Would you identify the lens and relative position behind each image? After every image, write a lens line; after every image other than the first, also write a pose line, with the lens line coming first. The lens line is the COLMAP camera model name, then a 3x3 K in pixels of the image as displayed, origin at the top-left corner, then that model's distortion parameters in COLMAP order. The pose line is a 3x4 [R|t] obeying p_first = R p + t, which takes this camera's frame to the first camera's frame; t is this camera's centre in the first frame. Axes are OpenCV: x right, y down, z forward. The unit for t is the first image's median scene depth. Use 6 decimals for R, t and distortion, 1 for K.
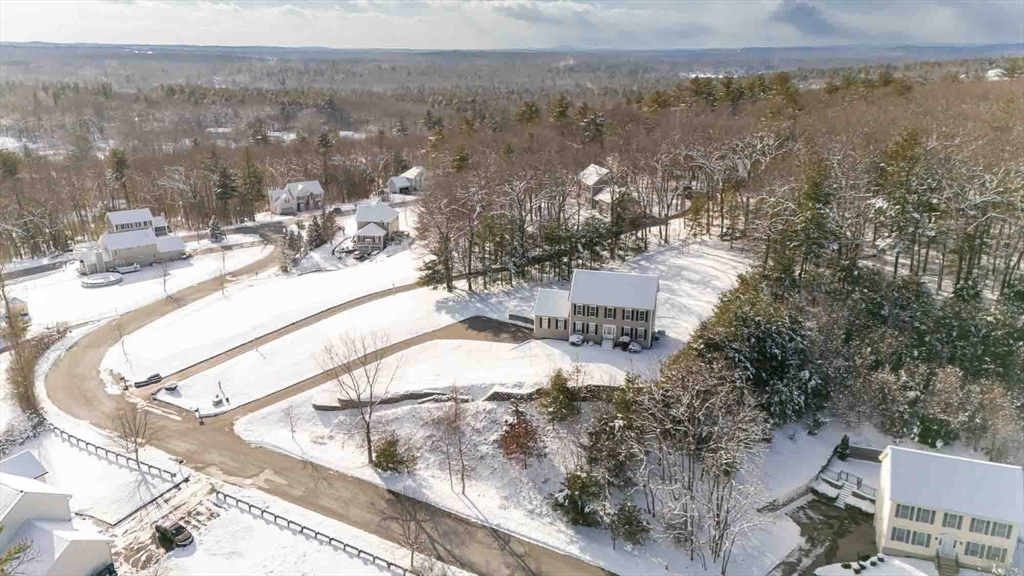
lens RADIAL K [[749.2, 0, 508.0], [0, 749.2, 287.9], [0, 0, 1]] dist [0.068998, -0.005482]
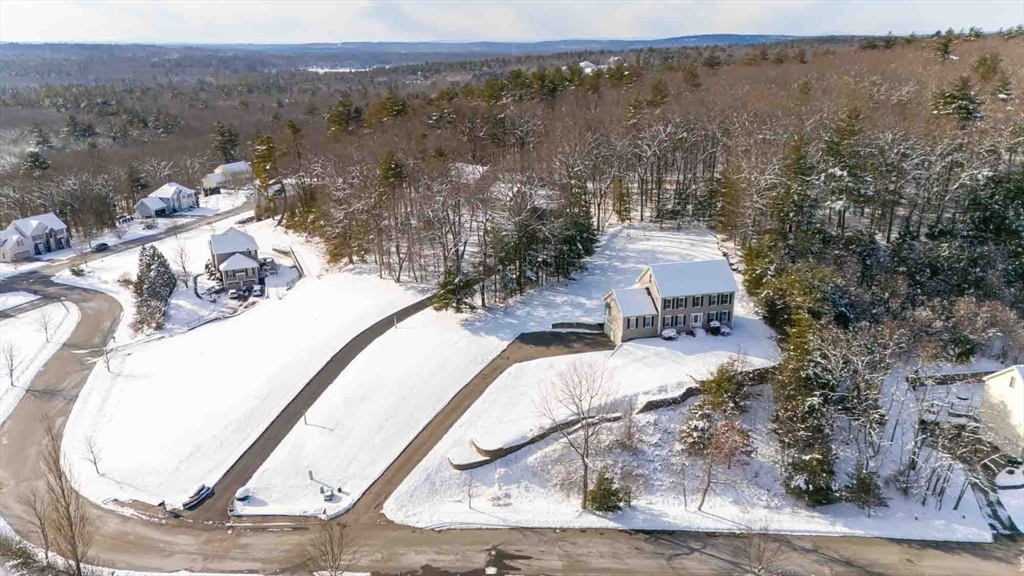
lens RADIAL K [[749.2, 0, 514.0], [0, 749.2, 287.9], [0, 0, 1]] dist [0.068998, -0.005482]
pose [[0.873765, -0.159135, 0.459576, -0.539871], [0.155895, 0.986735, 0.045277, -0.068825], [-0.460685, 0.032084, 0.886983, 0.205393]]
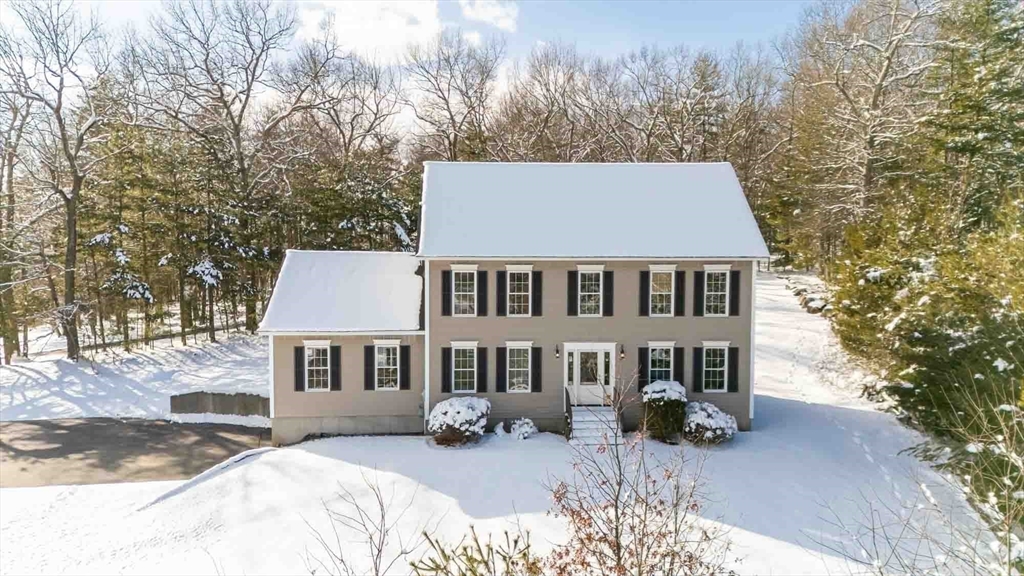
lens RADIAL K [[749.2, 0, 513.8], [0, 749.2, 287.7], [0, 0, 1]] dist [0.068998, -0.005482]
pose [[0.948181, -0.021495, 0.317001, 0.033590], [0.096726, 0.969881, -0.223552, 0.083313], [-0.302648, 0.242630, 0.921702, 0.768322]]
